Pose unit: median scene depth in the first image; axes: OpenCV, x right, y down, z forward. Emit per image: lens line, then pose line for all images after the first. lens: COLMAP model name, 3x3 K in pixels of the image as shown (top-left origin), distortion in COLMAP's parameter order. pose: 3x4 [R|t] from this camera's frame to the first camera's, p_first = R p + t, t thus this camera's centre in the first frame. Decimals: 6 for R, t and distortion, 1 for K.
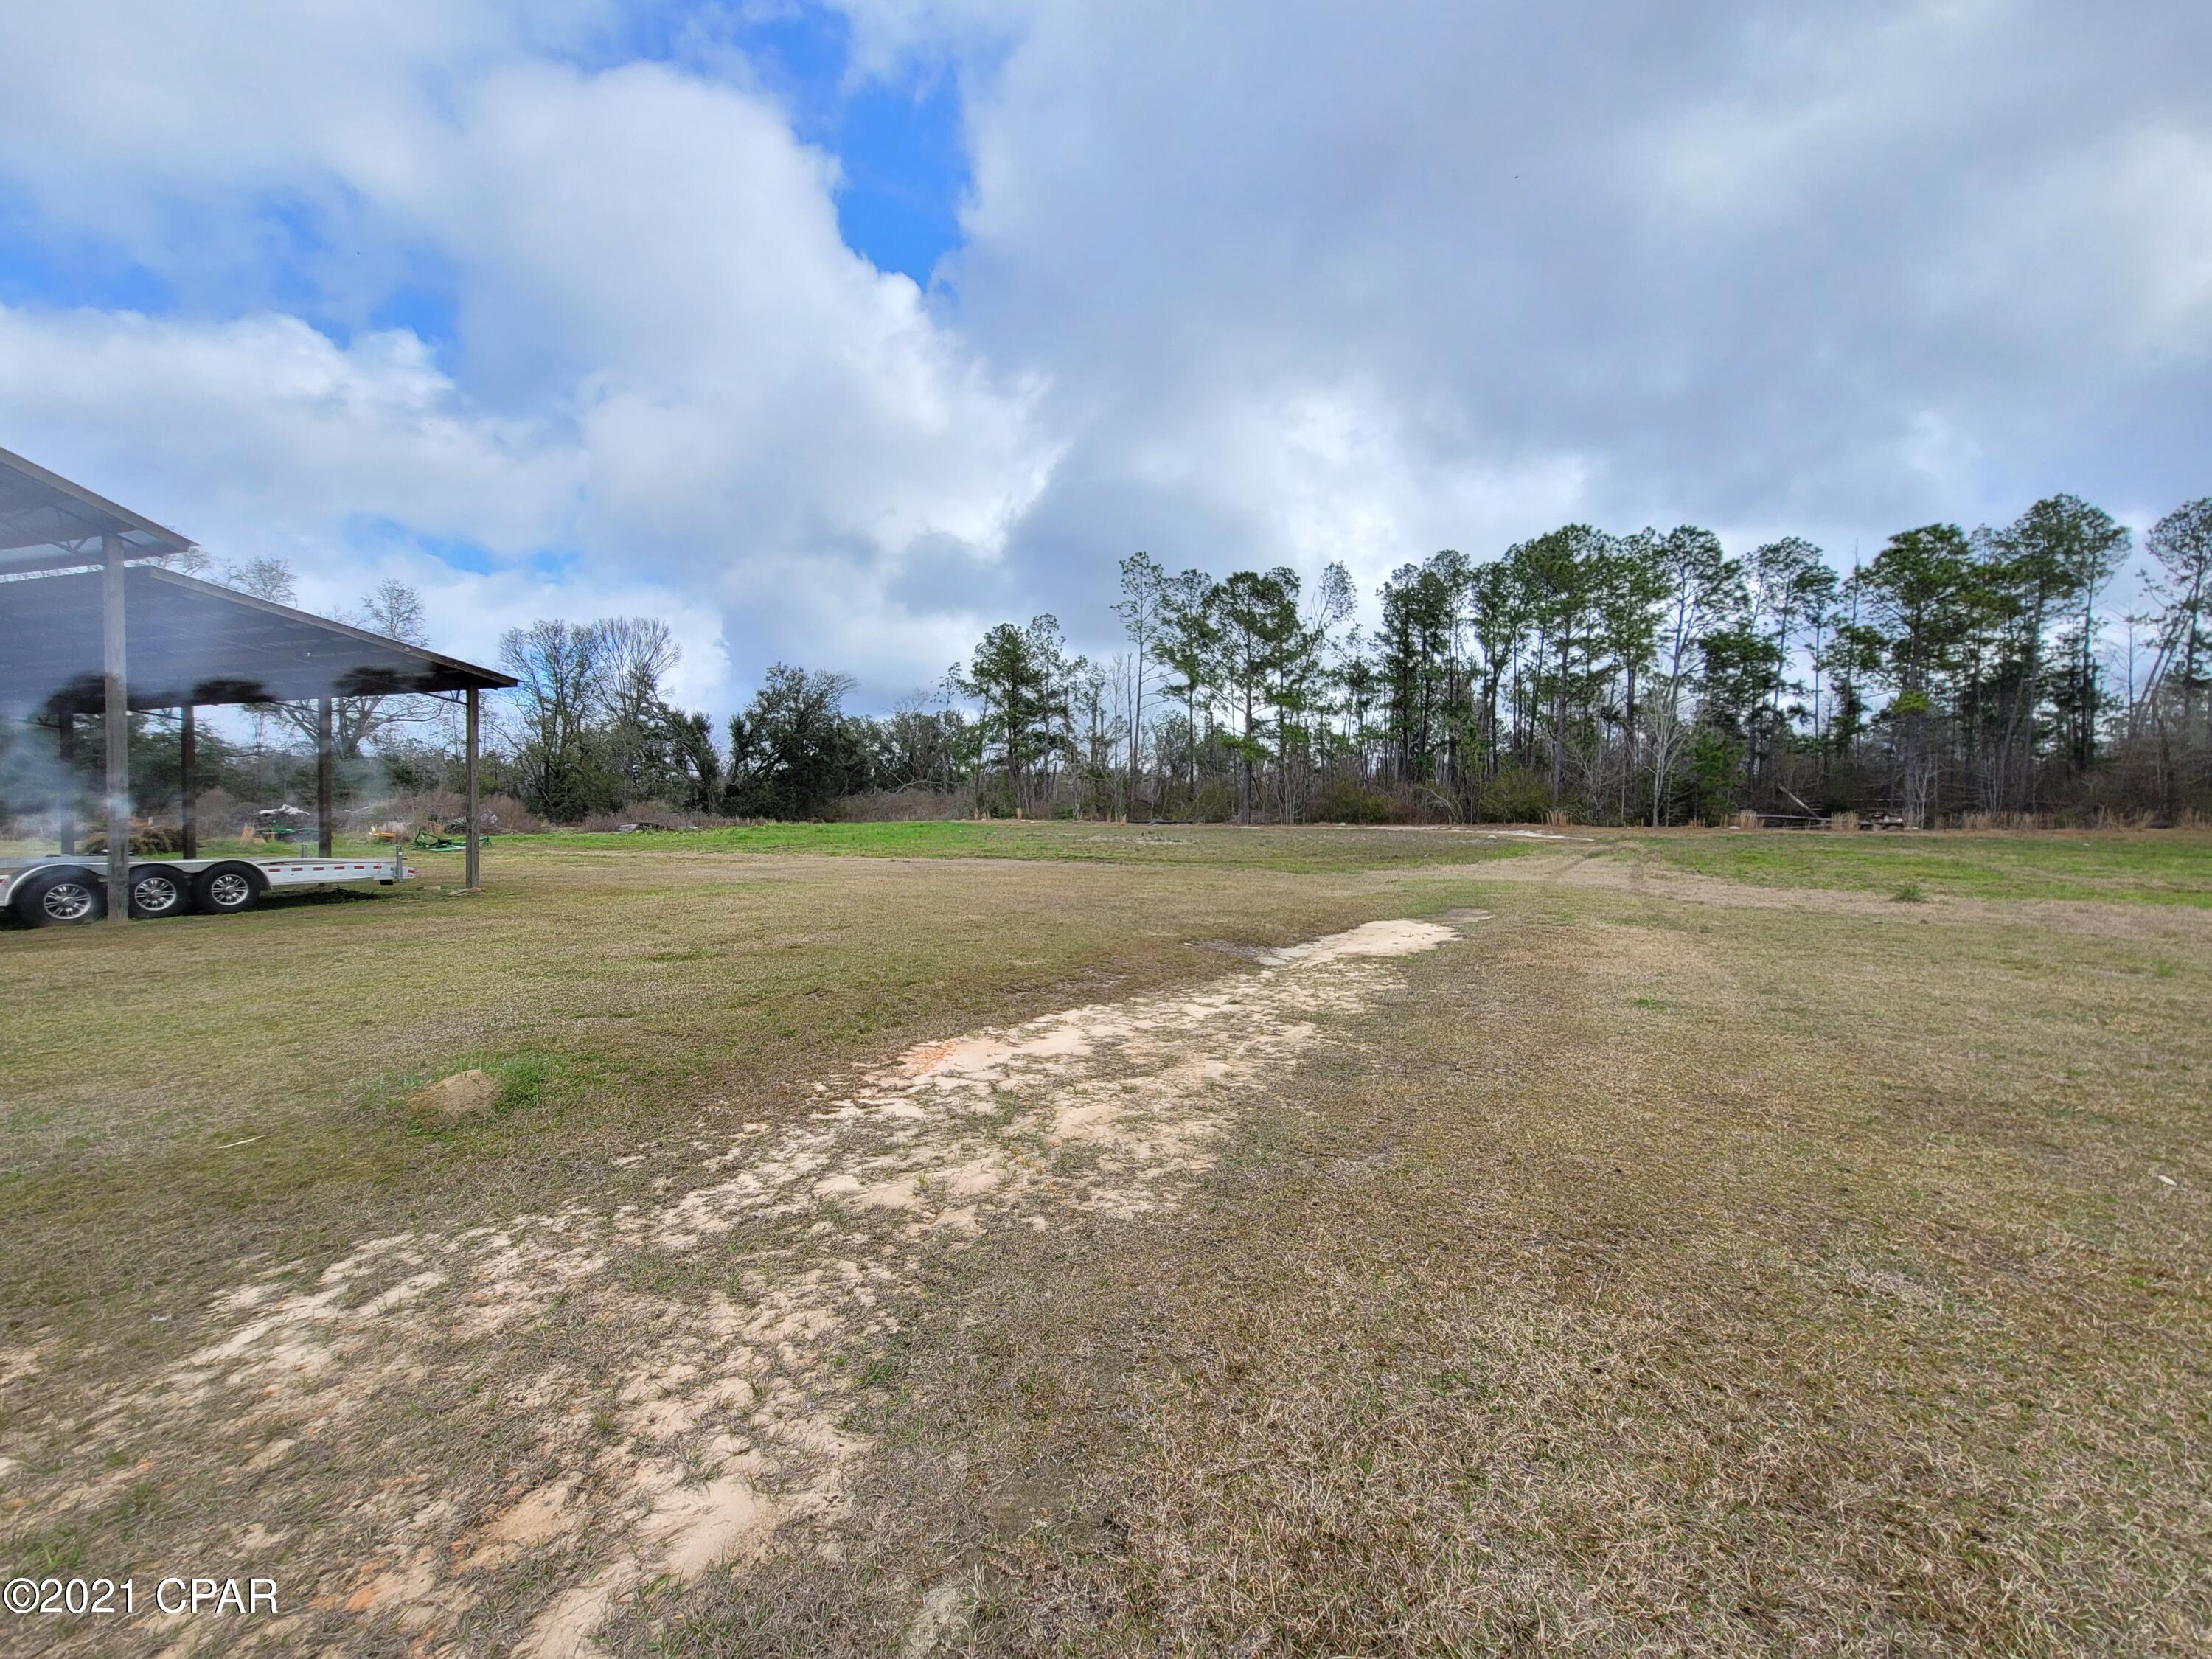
lens RADIAL K [[907.2, 0, 1106.6], [0, 907.2, 821.2], [0, 0, 1]] dist [-0.001796, -0.000598]
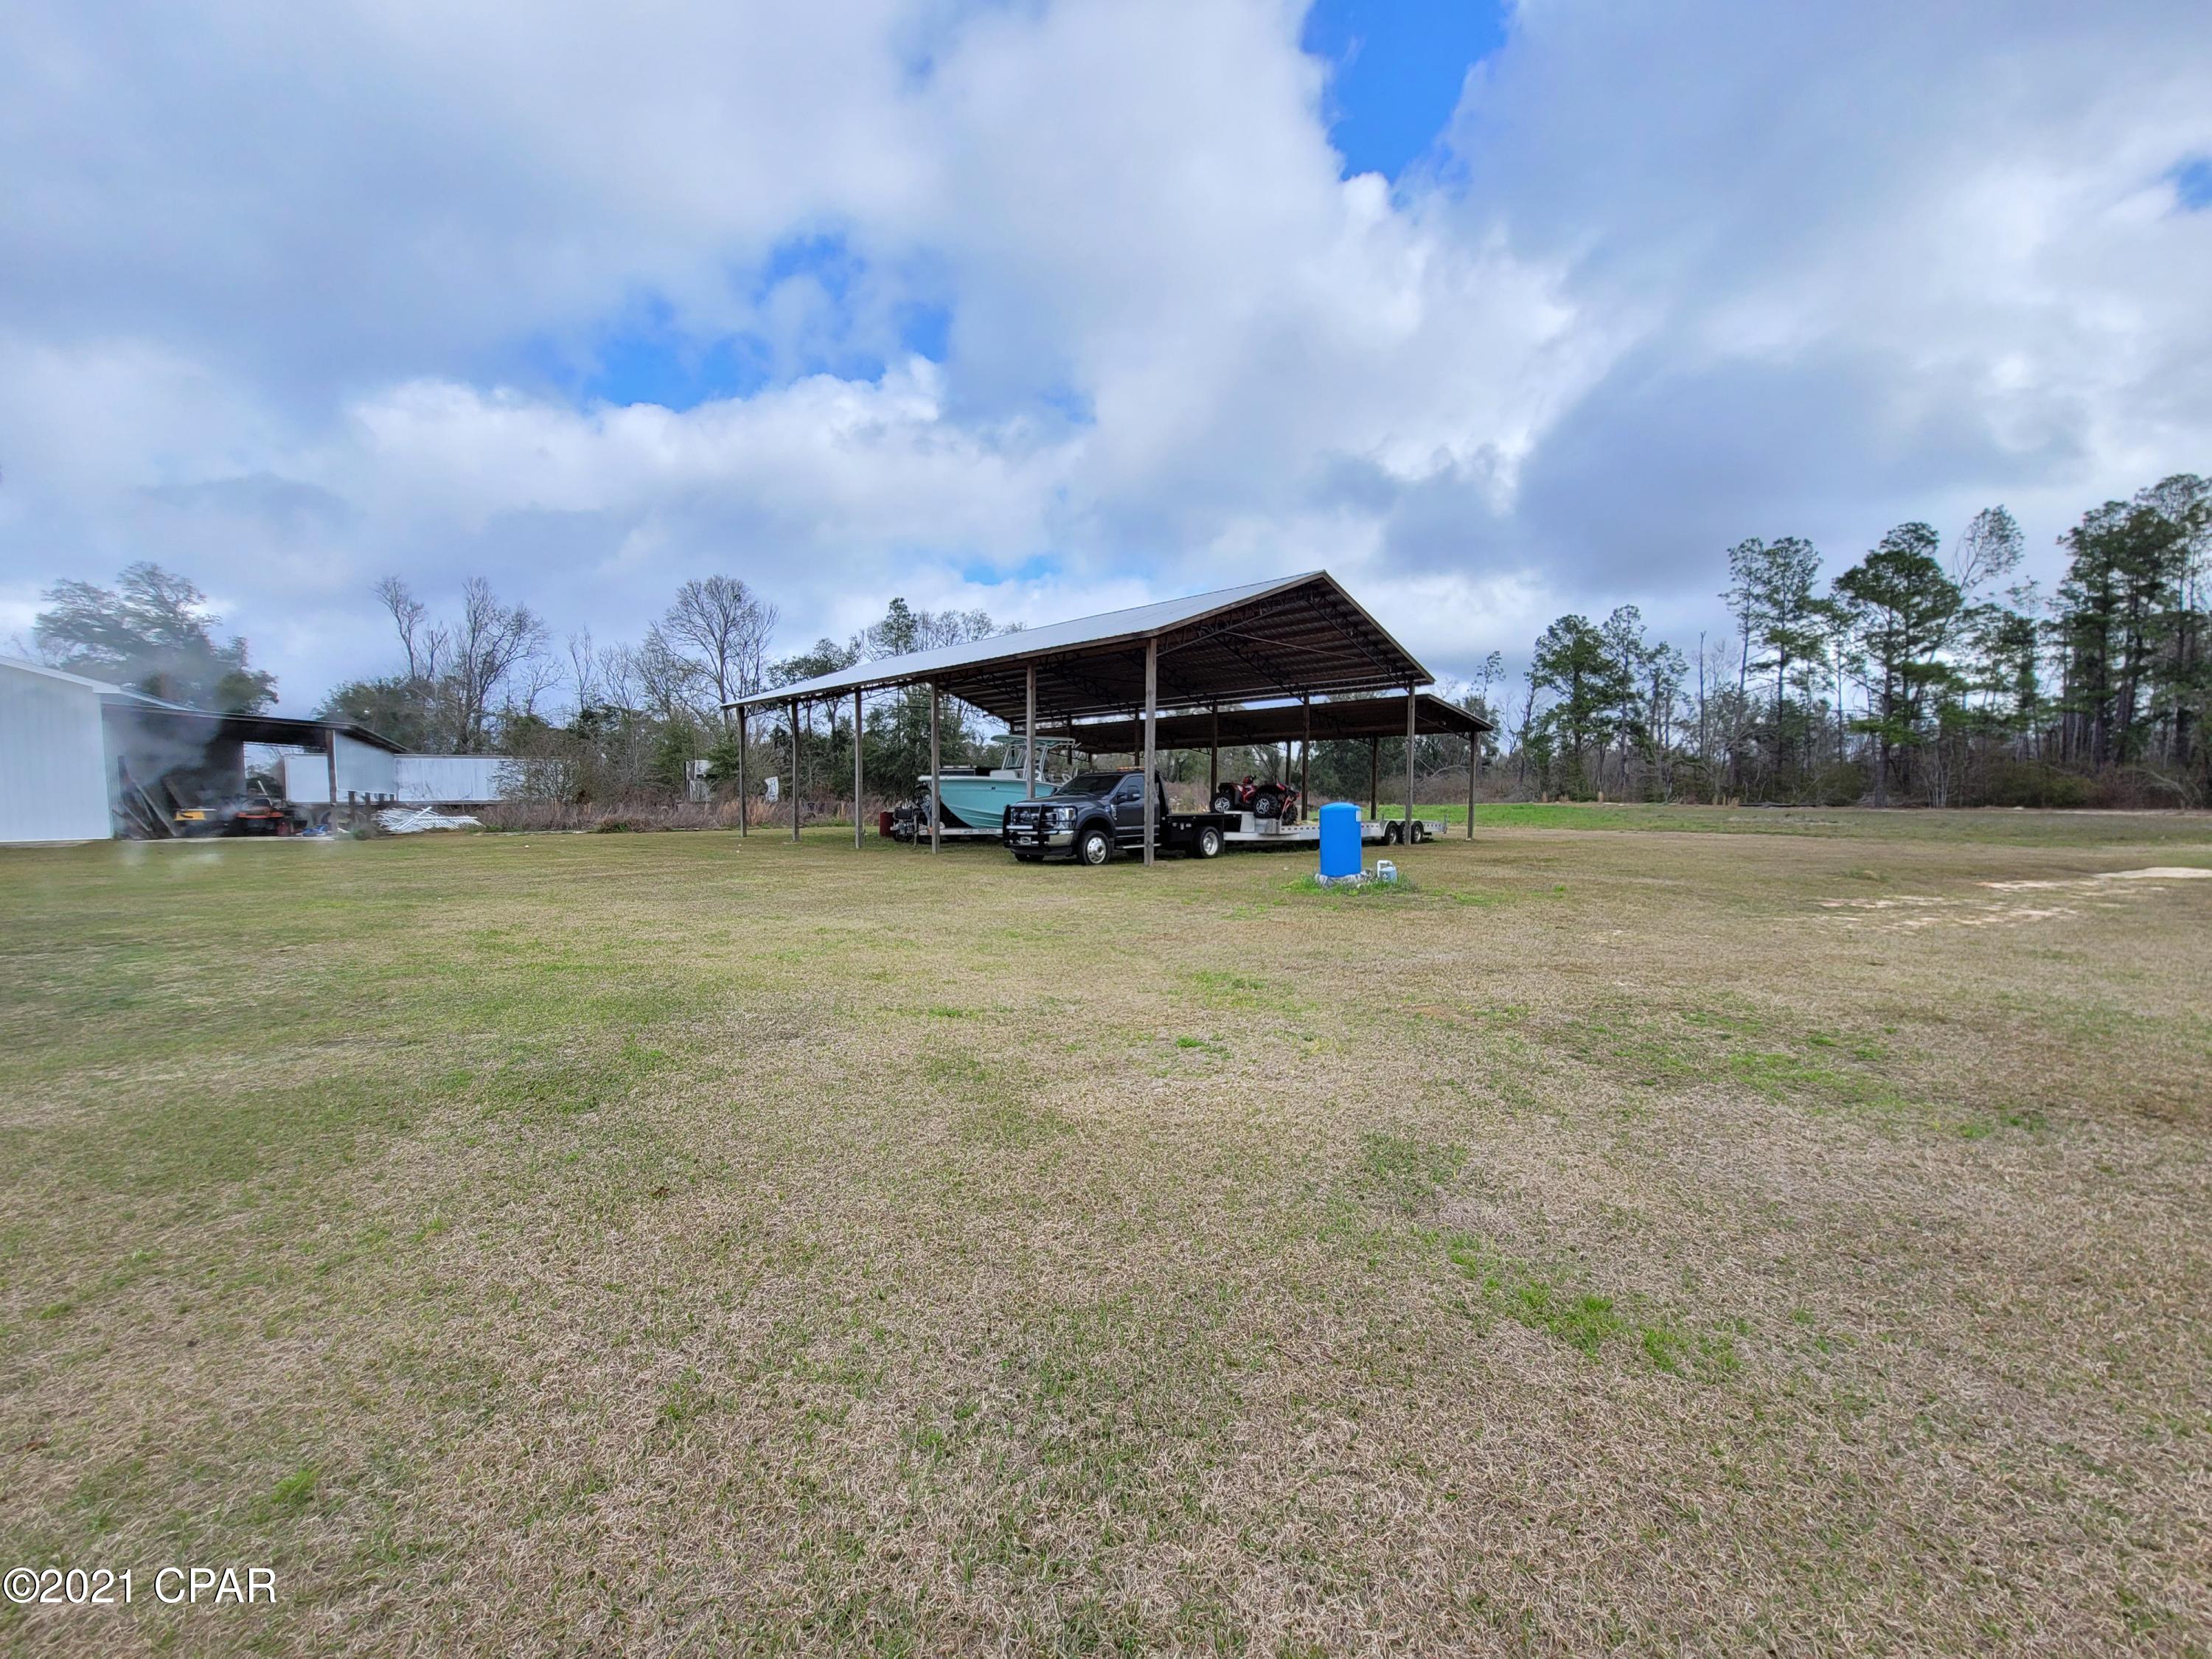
lens RADIAL K [[907.2, 0, 1106.6], [0, 907.2, 821.2], [0, 0, 1]] dist [-0.001796, -0.000598]
pose [[0.884504, 0.010465, -0.466416, -0.104492], [-0.002494, 0.999840, 0.017704, 0.002237], [0.466527, -0.014496, 0.884388, -0.196643]]
